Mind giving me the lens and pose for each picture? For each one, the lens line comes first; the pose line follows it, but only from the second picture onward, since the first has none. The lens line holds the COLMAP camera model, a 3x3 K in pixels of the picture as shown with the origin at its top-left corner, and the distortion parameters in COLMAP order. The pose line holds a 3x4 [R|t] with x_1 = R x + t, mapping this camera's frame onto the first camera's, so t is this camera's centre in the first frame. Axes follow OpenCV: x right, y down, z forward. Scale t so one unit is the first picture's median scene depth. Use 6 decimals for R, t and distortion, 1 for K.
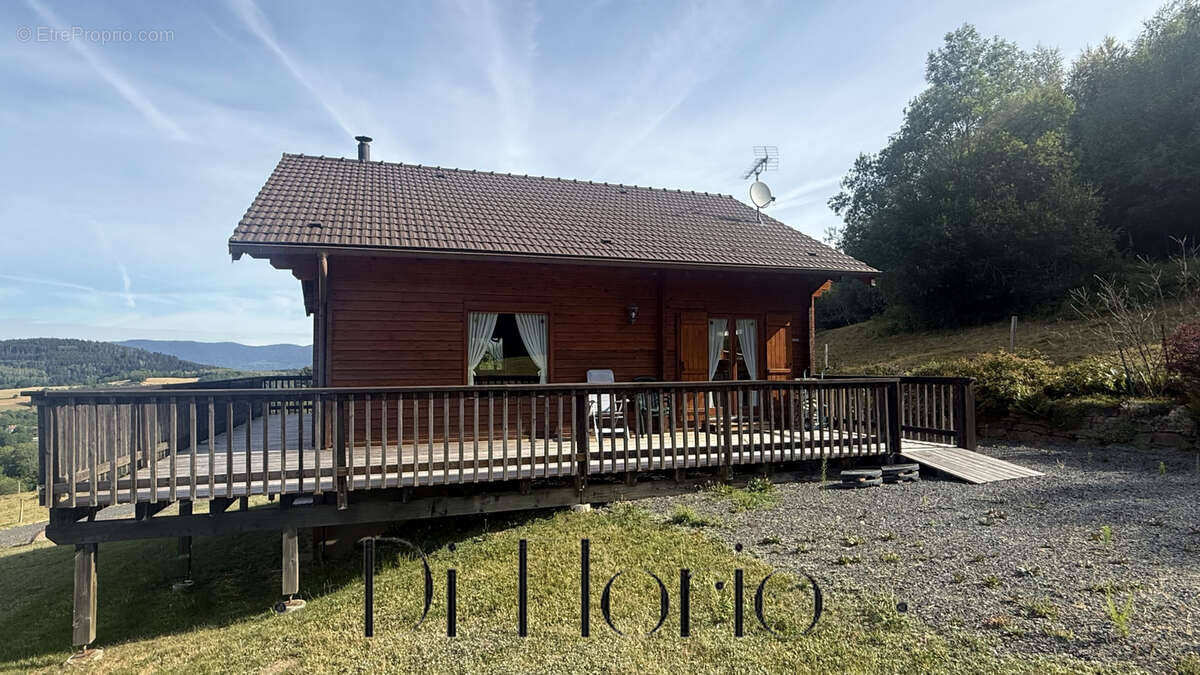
lens RADIAL K [[620.2, 0, 599.1], [0, 620.2, 347.9], [0, 0, 1]] dist [0.001200, 0.001620]
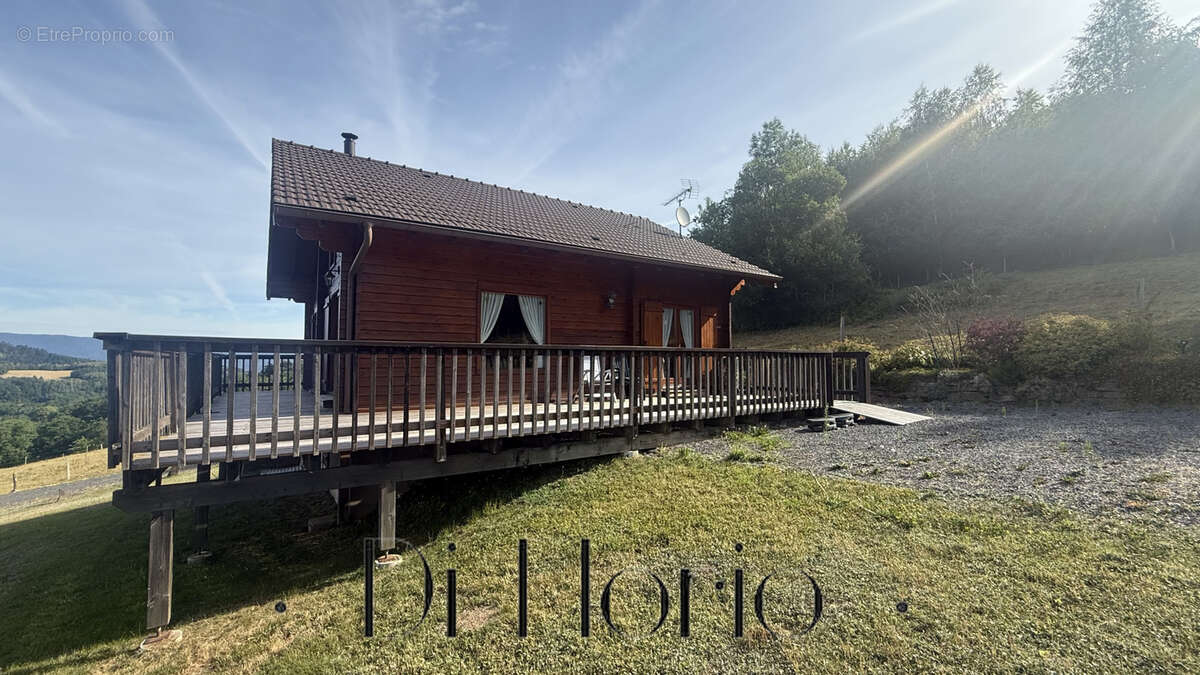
lens RADIAL K [[476.5, 0, 584.5], [0, 476.5, 347.2], [0, 0, 1]] dist [0.003490, 0.000163]
pose [[0.968350, 0.015094, 0.249139, -0.257154], [-0.013991, 0.999883, -0.006196, 0.048969], [-0.249203, 0.002514, 0.968448, 0.119665]]
